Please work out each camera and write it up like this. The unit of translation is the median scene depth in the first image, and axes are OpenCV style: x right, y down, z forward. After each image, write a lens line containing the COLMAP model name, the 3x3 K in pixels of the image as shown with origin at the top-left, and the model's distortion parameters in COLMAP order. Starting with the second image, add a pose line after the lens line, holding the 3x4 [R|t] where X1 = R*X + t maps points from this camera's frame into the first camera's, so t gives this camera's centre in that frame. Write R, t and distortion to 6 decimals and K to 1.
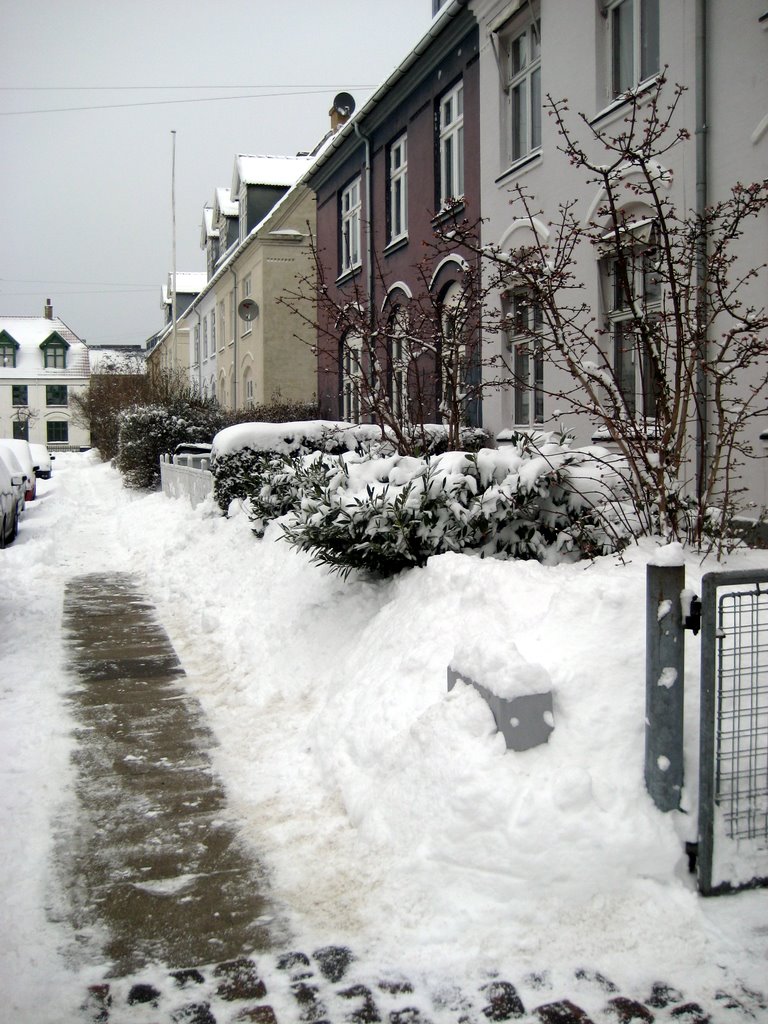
lens RADIAL K [[1053.3, 0, 379.4], [0, 1053.3, 507.0], [0, 0, 1]] dist [-0.162629, 0.217576]
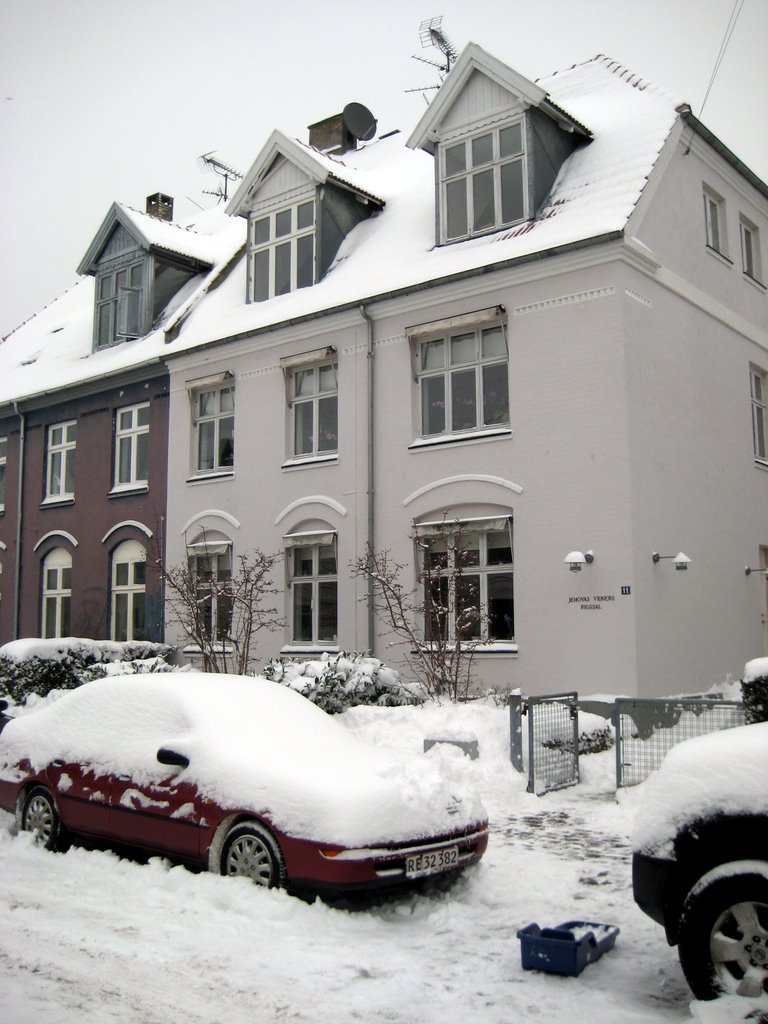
lens RADIAL K [[1053.3, 0, 379.4], [0, 1053.3, 507.0], [0, 0, 1]] dist [-0.162629, 0.217576]
pose [[0.821173, 0.078935, 0.565193, -1.127822], [0.032872, 0.982201, -0.184934, 0.038275], [-0.569731, 0.170442, 0.803963, -0.854658]]
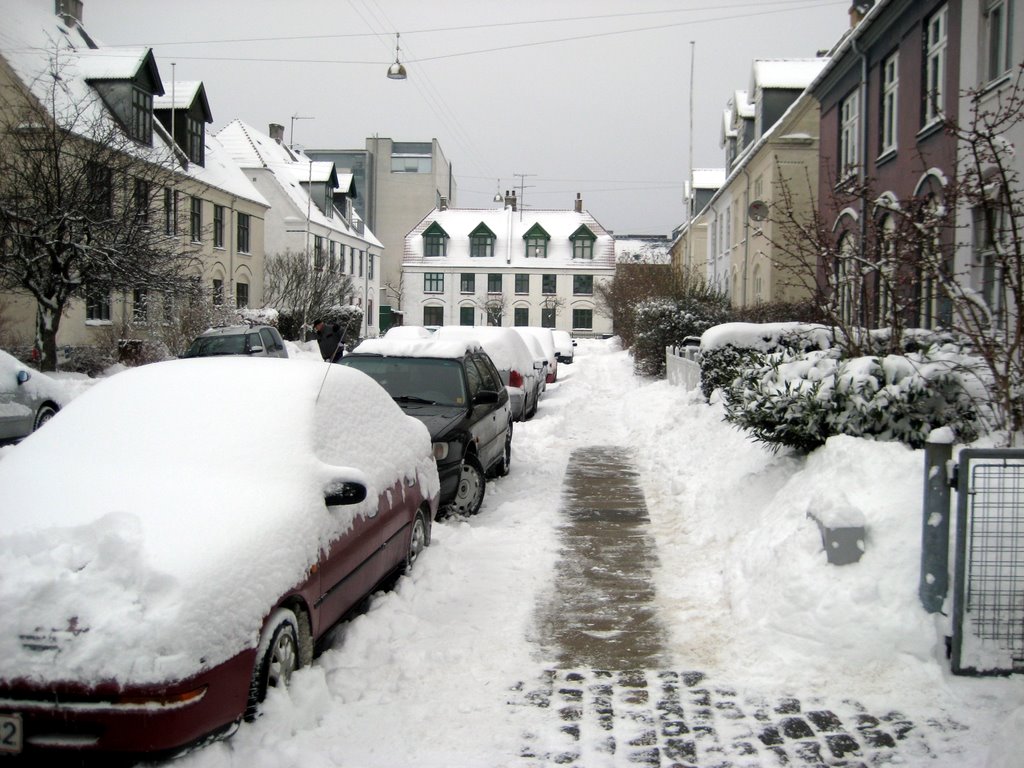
lens RADIAL K [[1053.3, 0, 512.0], [0, 1053.3, 384.0], [0, 0, 1]] dist [-0.162629, 0.217576]
pose [[0.932629, 0.041405, -0.358452, 0.132254], [-0.045680, 0.998950, -0.003463, 0.003692], [0.357933, 0.019604, 0.933542, -0.319137]]
